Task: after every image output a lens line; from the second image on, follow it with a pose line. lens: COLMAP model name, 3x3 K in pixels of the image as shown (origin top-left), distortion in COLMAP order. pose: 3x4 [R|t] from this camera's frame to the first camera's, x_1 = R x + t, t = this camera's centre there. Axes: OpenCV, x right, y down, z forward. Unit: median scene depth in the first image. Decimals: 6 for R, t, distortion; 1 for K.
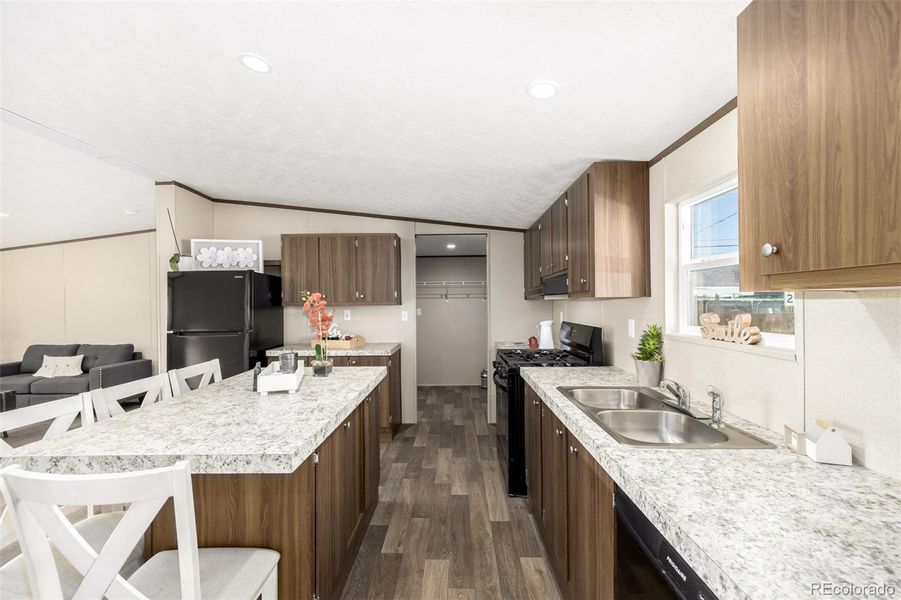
lens RADIAL K [[377.7, 0, 446.0], [0, 377.7, 302.9], [0, 0, 1]] dist [0.002484, -0.001071]
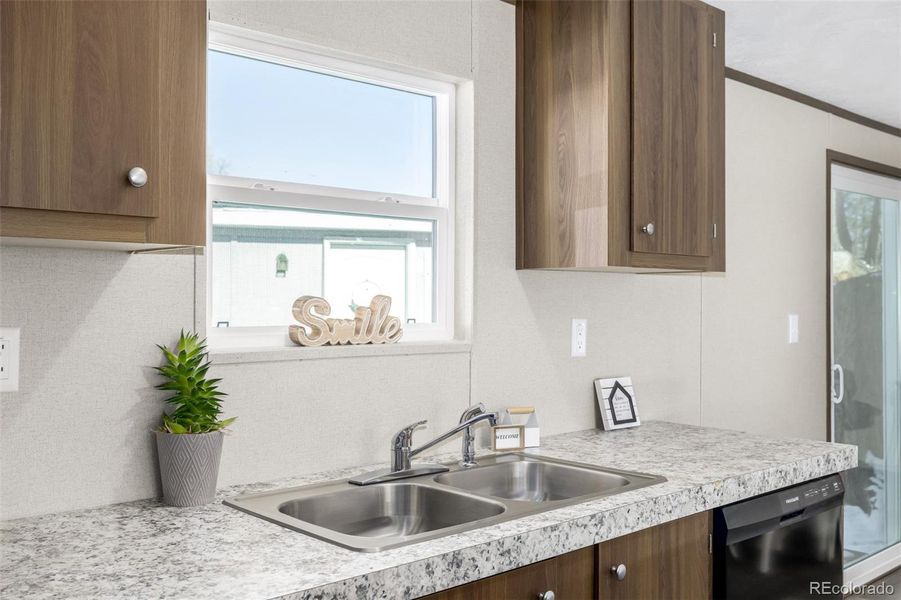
lens RADIAL K [[865.5, 0, 445.5], [0, 865.5, 302.2], [0, 0, 1]] dist [-0.001709, 0.000000]
pose [[-0.693063, 0.005747, 0.720854, -0.429875], [0.004017, 0.999983, -0.004110, 0.062641], [-0.720866, 0.000048, -0.693075, 2.632103]]
